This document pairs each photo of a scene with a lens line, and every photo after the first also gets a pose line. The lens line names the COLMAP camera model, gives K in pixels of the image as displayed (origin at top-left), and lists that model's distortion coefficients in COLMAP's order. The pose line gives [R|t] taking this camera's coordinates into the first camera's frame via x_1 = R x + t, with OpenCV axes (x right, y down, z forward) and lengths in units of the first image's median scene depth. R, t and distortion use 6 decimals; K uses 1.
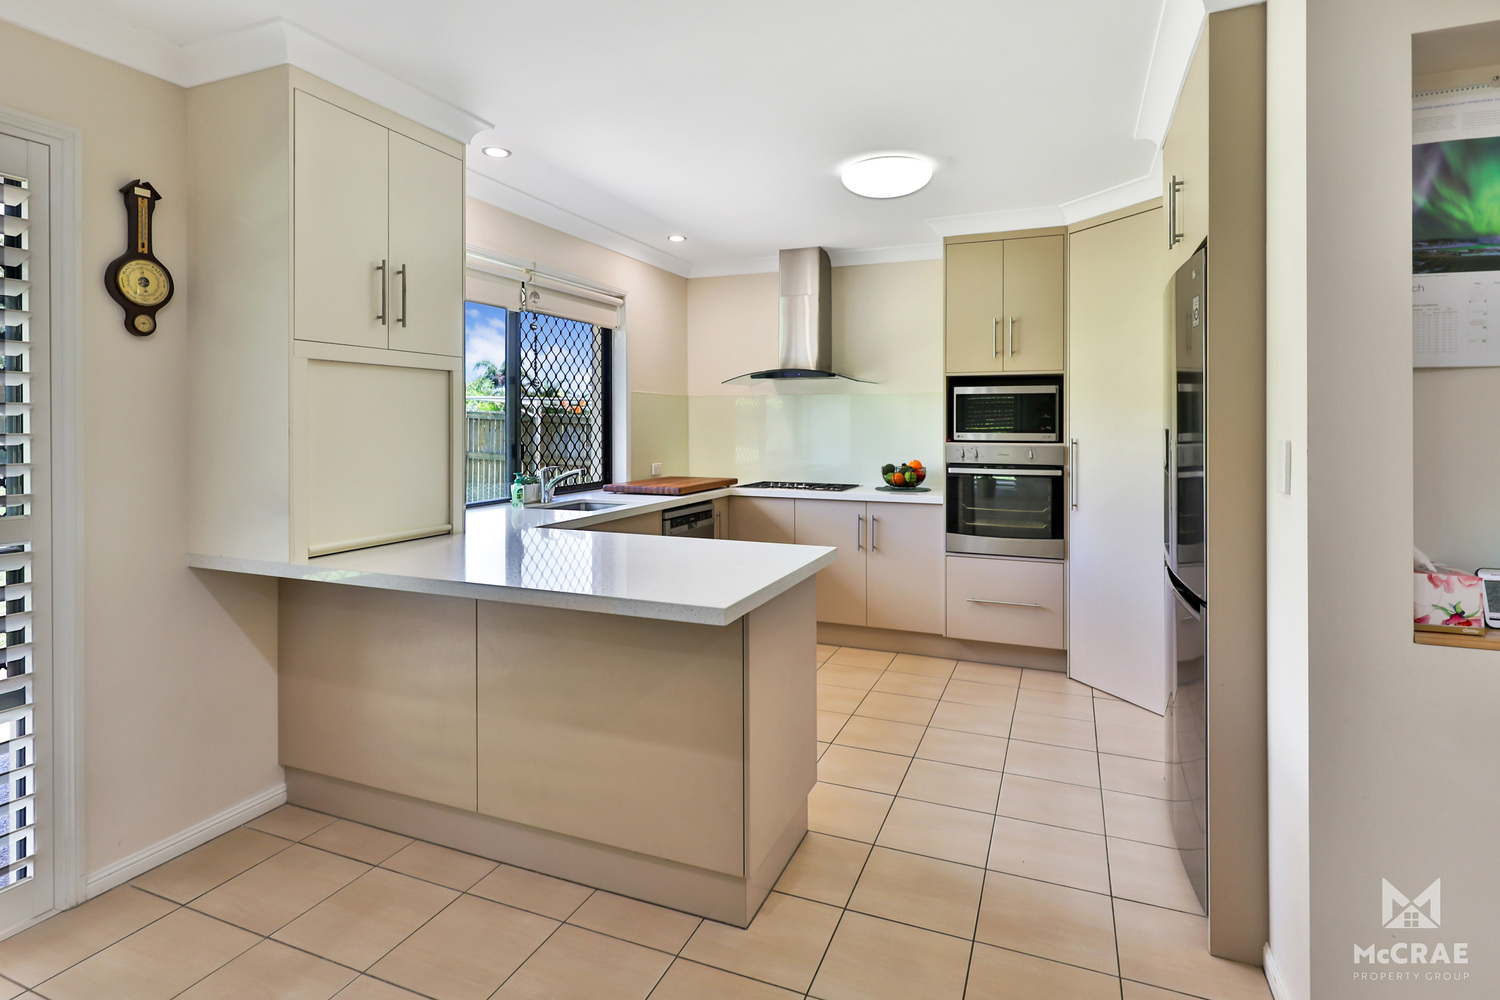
lens RADIAL K [[765.4, 0, 751.4], [0, 765.4, 422.4], [0, 0, 1]] dist [0.000712, 0.000185]
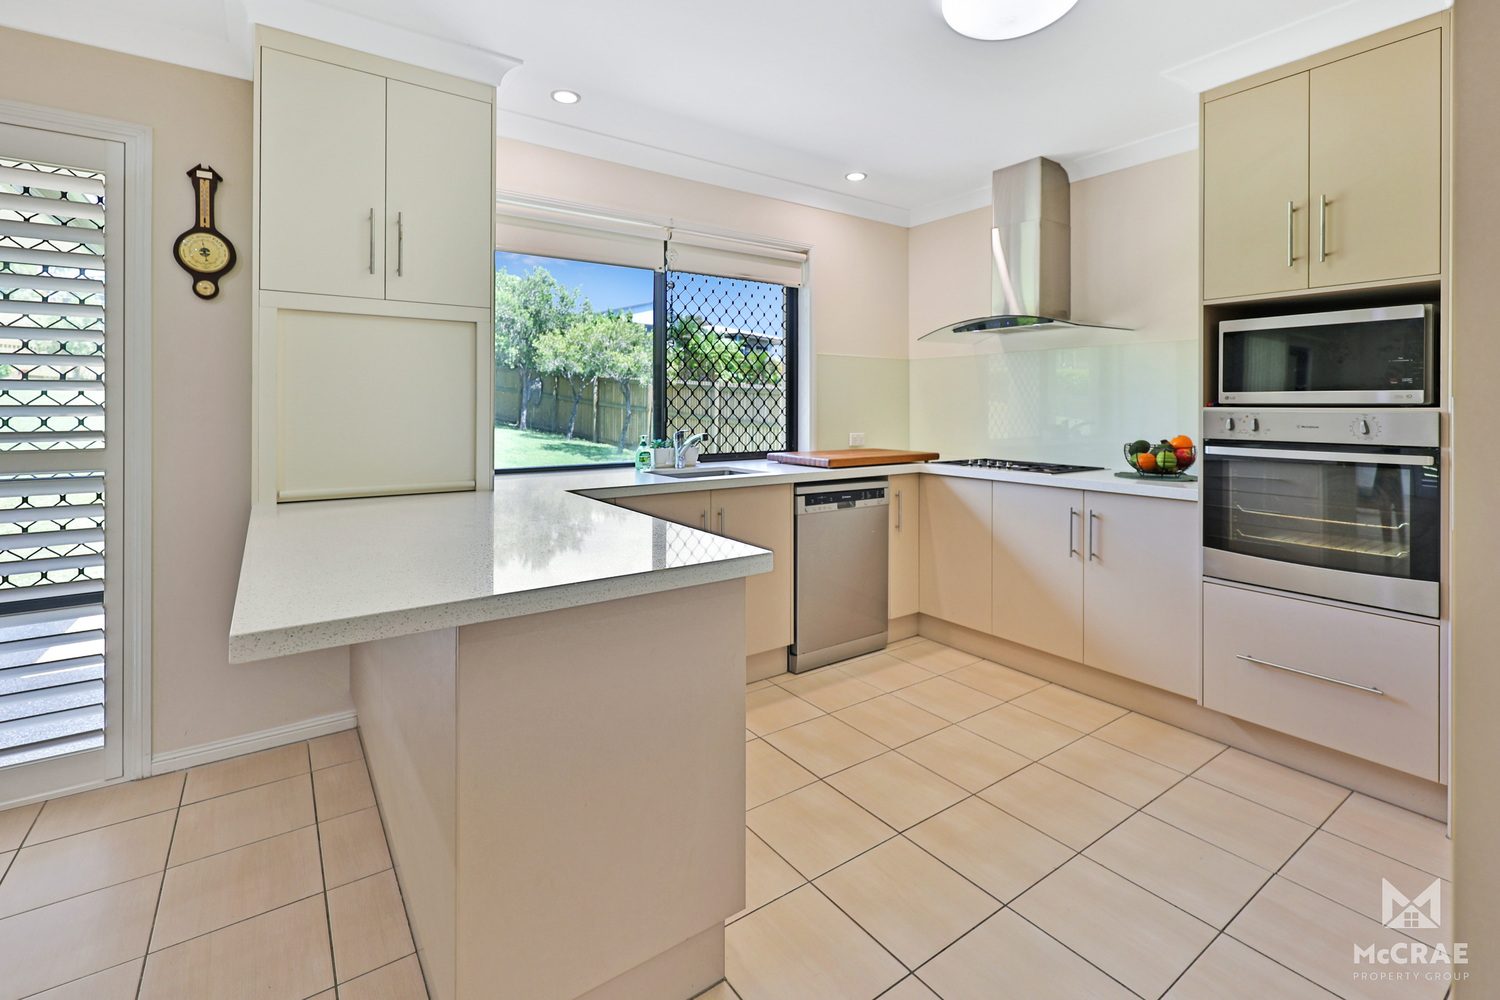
lens RADIAL K [[677.5, 0, 748.1], [0, 677.5, 402.4], [0, 0, 1]] dist [-0.000160, 0.000361]
pose [[0.844131, -0.002338, -0.536132, 0.236584], [-0.000833, 0.999984, -0.005671, 0.025719], [0.536137, 0.005234, 0.844115, 0.306186]]
